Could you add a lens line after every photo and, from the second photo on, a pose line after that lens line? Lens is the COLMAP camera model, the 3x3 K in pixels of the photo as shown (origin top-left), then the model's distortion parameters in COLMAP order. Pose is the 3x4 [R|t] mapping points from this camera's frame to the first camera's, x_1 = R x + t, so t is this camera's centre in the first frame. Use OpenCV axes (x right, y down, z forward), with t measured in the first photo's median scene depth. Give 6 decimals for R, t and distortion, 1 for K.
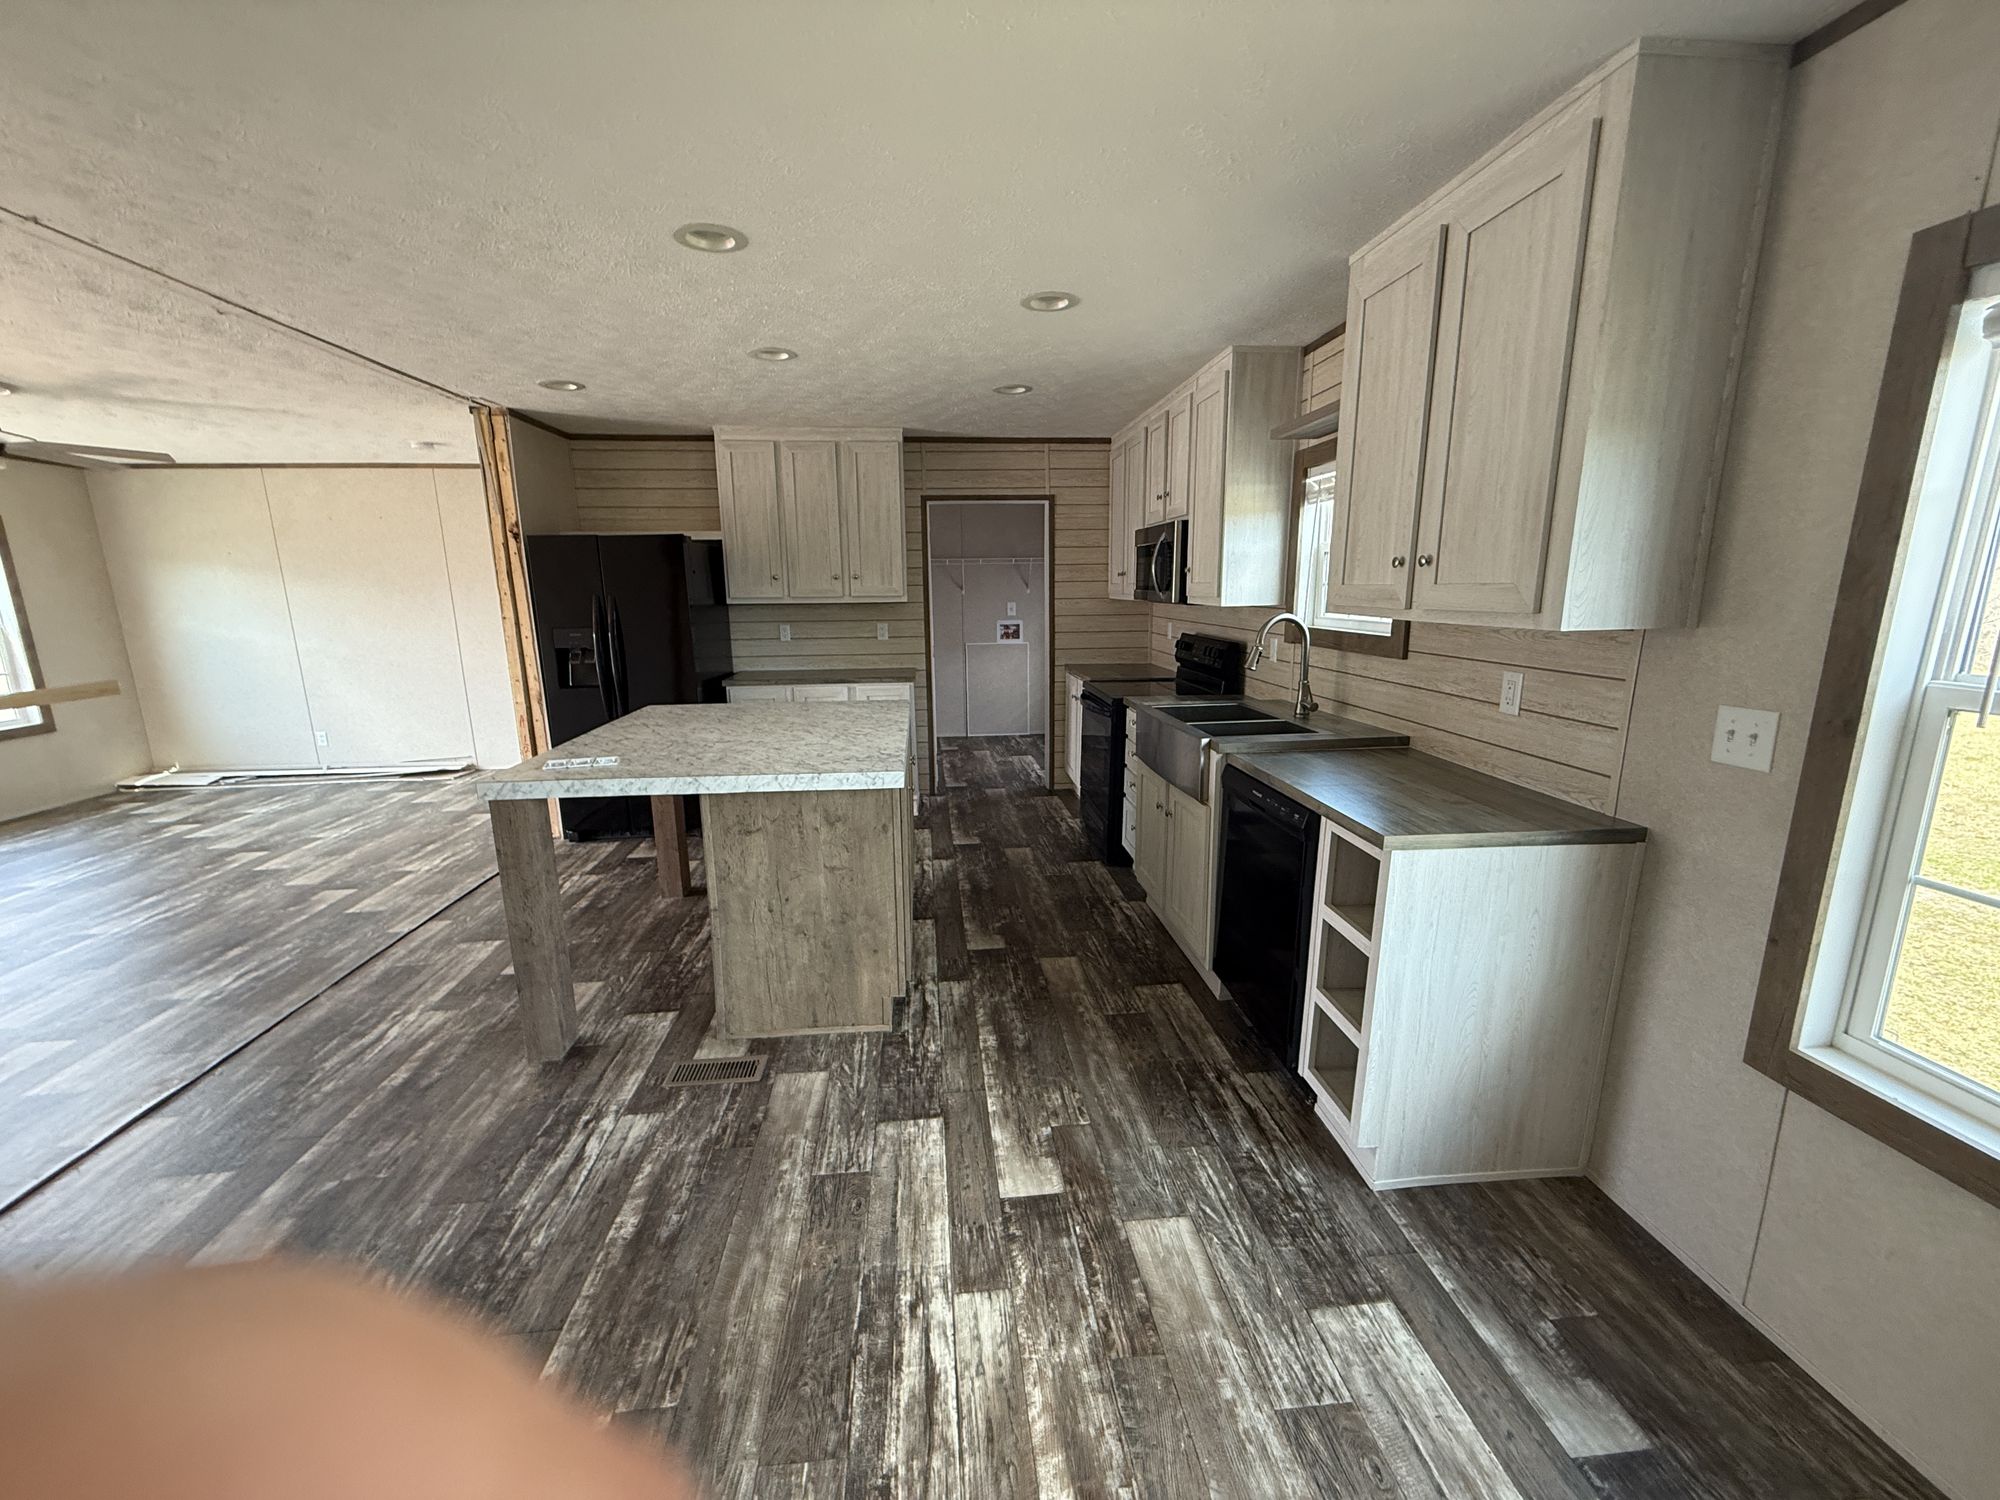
lens RADIAL K [[855.7, 0, 1071.5], [0, 855.7, 744.8], [0, 0, 1]] dist [-0.002048, -0.000099]
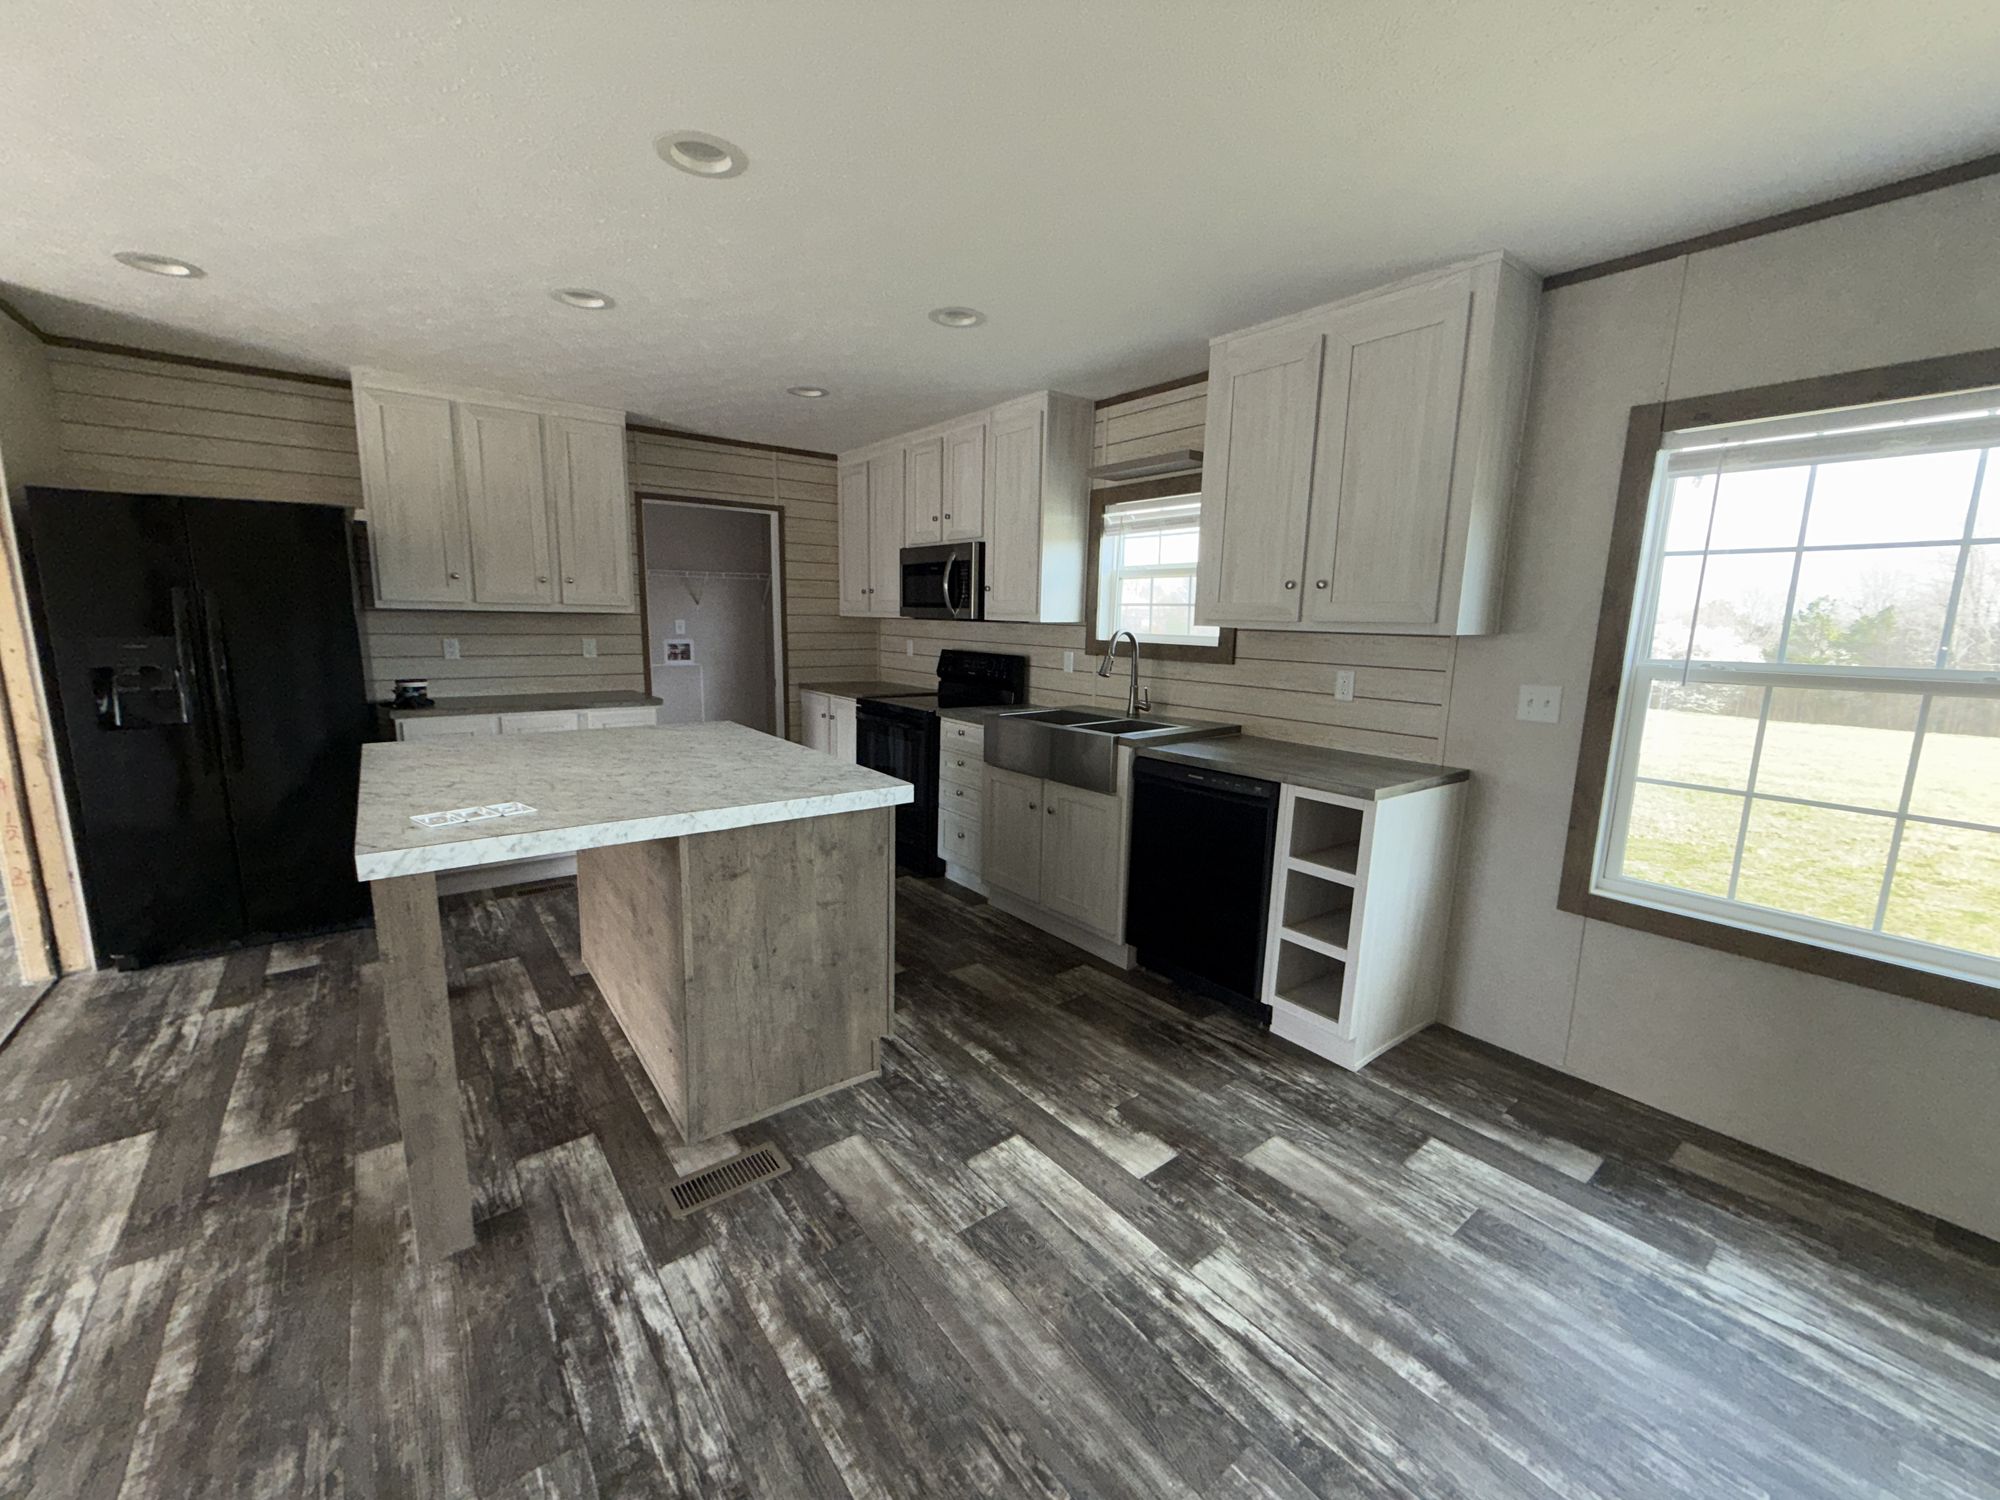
lens RADIAL K [[812.8, 0, 1068.2], [0, 812.8, 739.8], [0, 0, 1]] dist [-0.002347, -0.000027]
pose [[0.830712, -0.058767, 0.553592, -0.674093], [0.078185, 0.996873, -0.011500, 0.007333], [-0.551185, 0.052836, 0.832708, 0.207784]]
